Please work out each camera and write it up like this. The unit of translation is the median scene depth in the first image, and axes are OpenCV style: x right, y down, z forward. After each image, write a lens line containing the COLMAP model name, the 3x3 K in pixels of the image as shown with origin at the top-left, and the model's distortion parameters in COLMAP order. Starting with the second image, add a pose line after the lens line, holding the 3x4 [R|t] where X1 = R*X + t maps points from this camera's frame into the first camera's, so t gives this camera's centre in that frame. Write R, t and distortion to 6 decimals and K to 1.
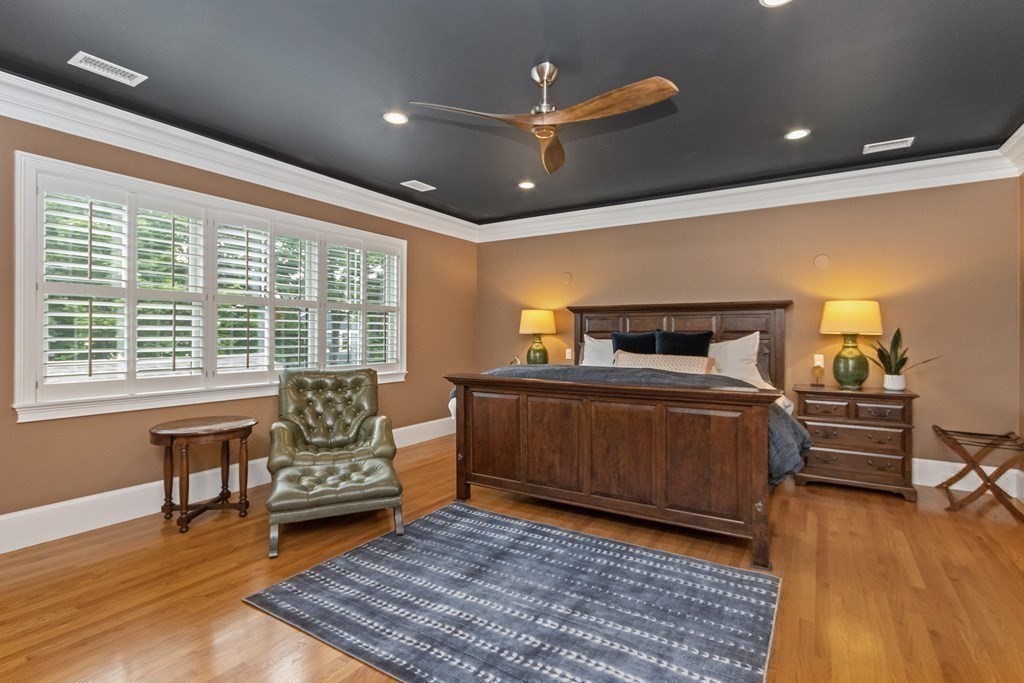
lens RADIAL K [[475.1, 0, 522.1], [0, 475.1, 340.0], [0, 0, 1]] dist [0.003311, 0.000367]
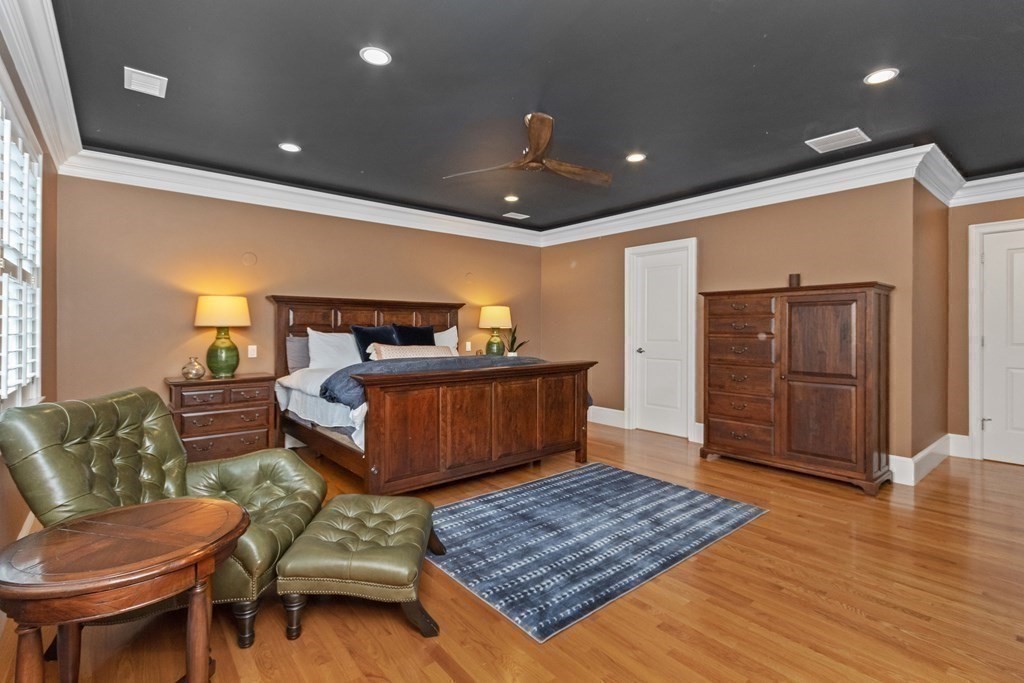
lens RADIAL K [[475.1, 0, 520.6], [0, 475.1, 331.9], [0, 0, 1]] dist [0.003311, 0.000367]
pose [[0.323456, -0.009355, 0.946197, -1.232717], [0.007657, 0.999944, 0.007269, -0.015602], [-0.946212, 0.004894, 0.323509, 0.666703]]
